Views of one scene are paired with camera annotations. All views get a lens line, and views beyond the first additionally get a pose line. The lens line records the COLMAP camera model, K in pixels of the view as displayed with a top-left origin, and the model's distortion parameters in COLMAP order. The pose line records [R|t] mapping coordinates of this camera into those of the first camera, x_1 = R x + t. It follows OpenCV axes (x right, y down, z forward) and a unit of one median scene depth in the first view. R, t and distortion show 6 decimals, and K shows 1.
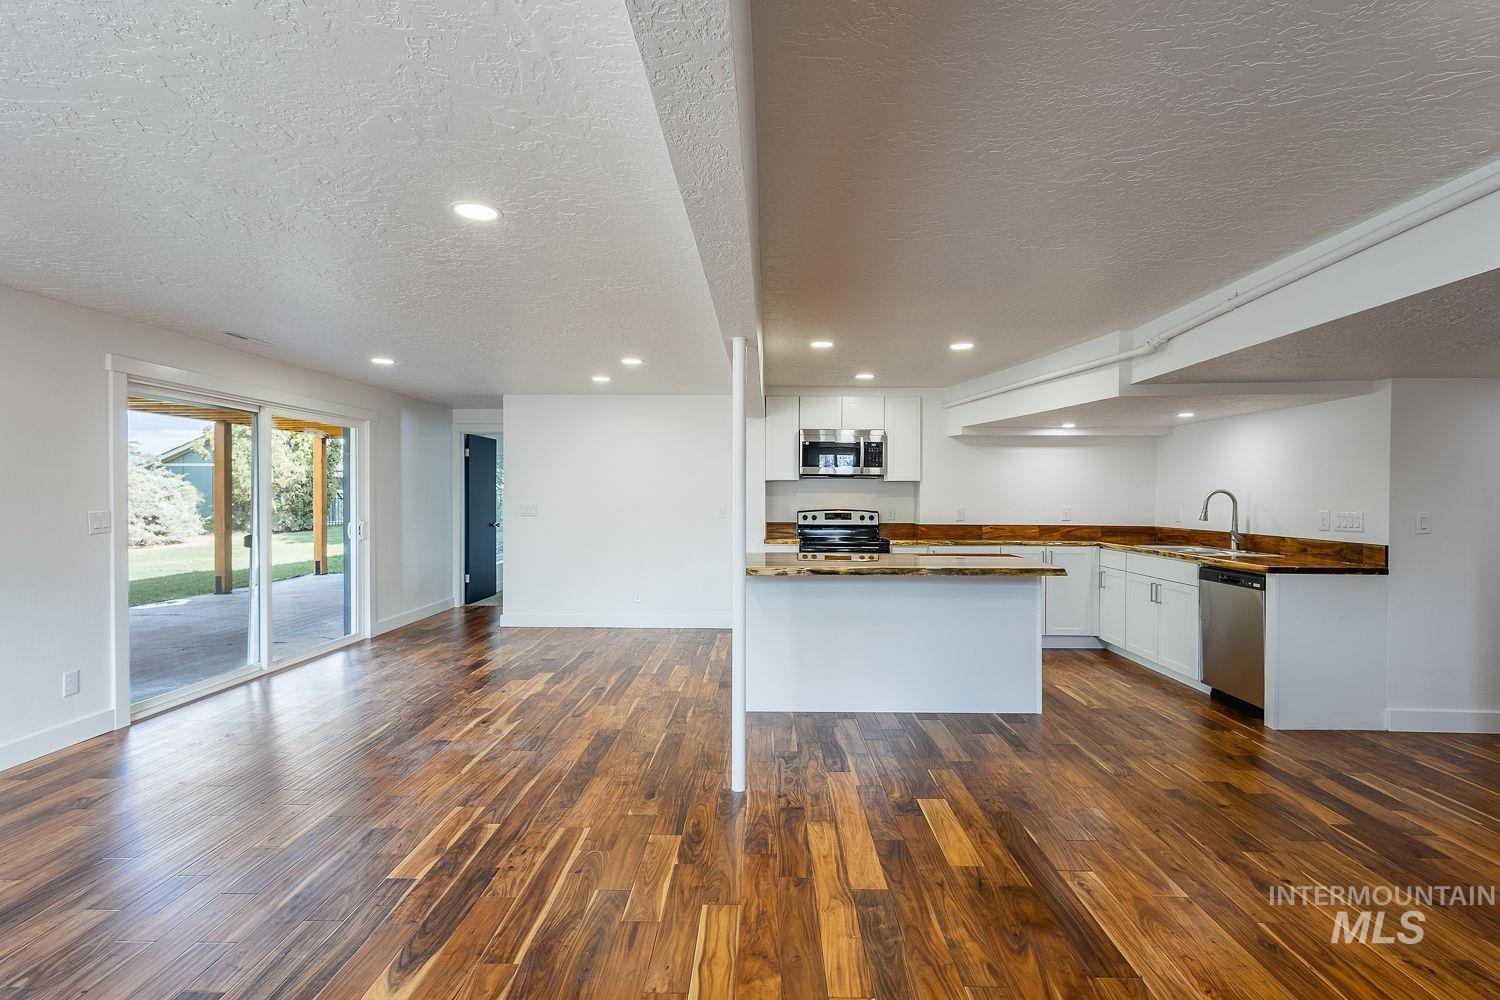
lens RADIAL K [[700.2, 0, 758.5], [0, 700.2, 499.5], [0, 0, 1]] dist [-0.002277, -0.000469]
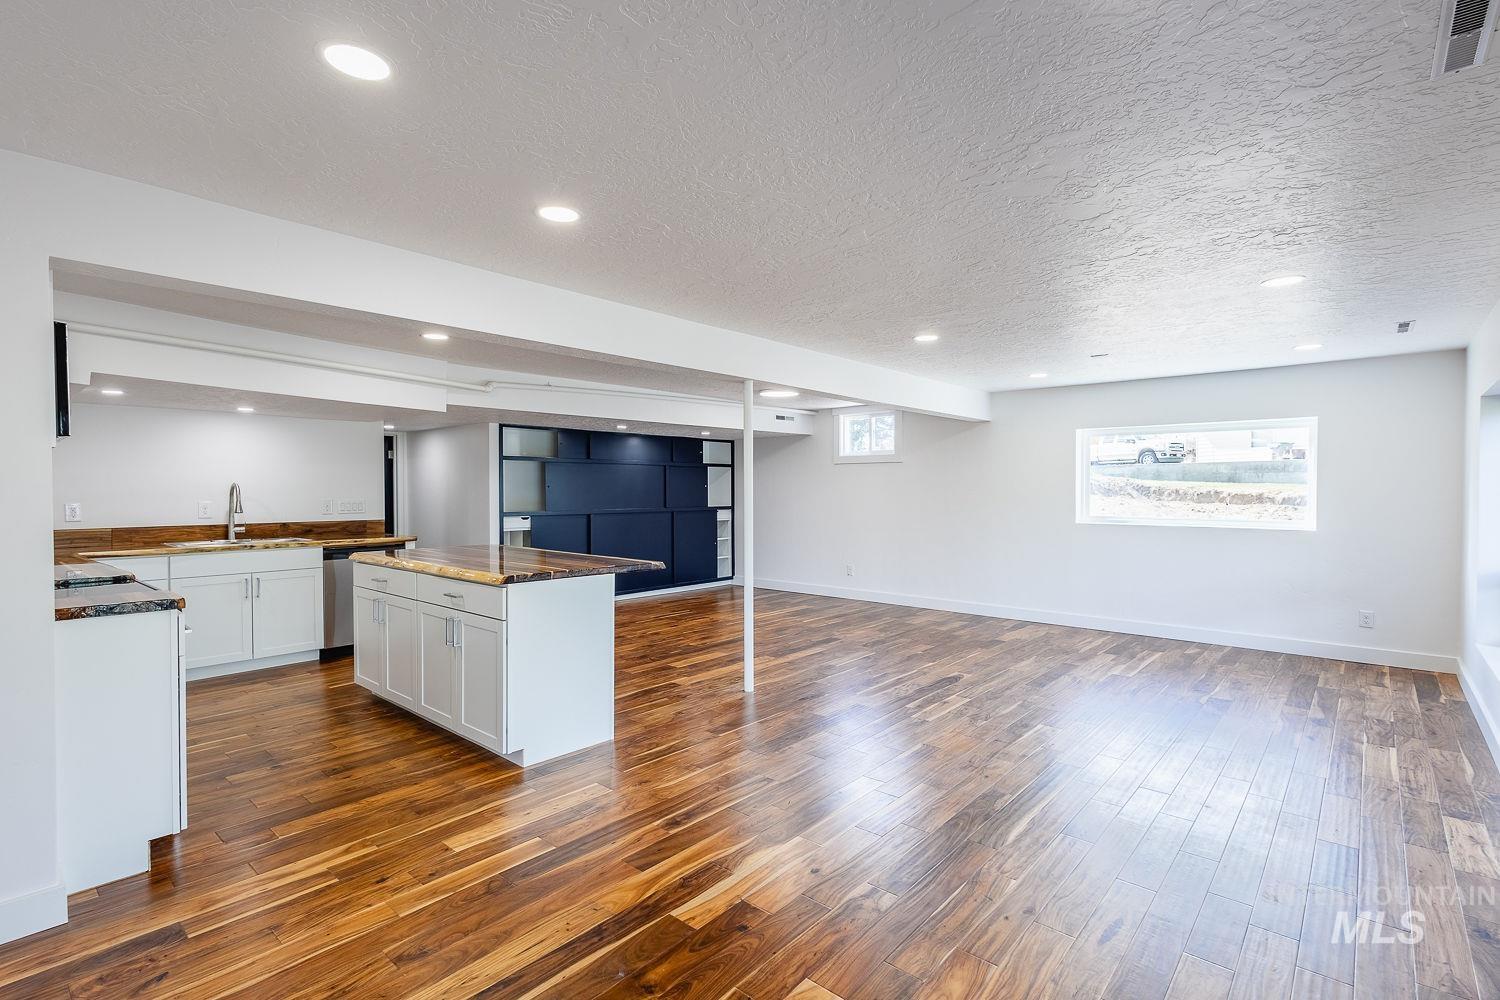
lens RADIAL K [[700.2, 0, 755.7], [0, 700.2, 498.0], [0, 0, 1]] dist [-0.002277, -0.000469]
pose [[-0.761695, -0.008887, 0.647875, -0.737238], [0.002140, 0.999866, 0.016231, -0.007274], [-0.647932, 0.013750, -0.761574, 1.579510]]
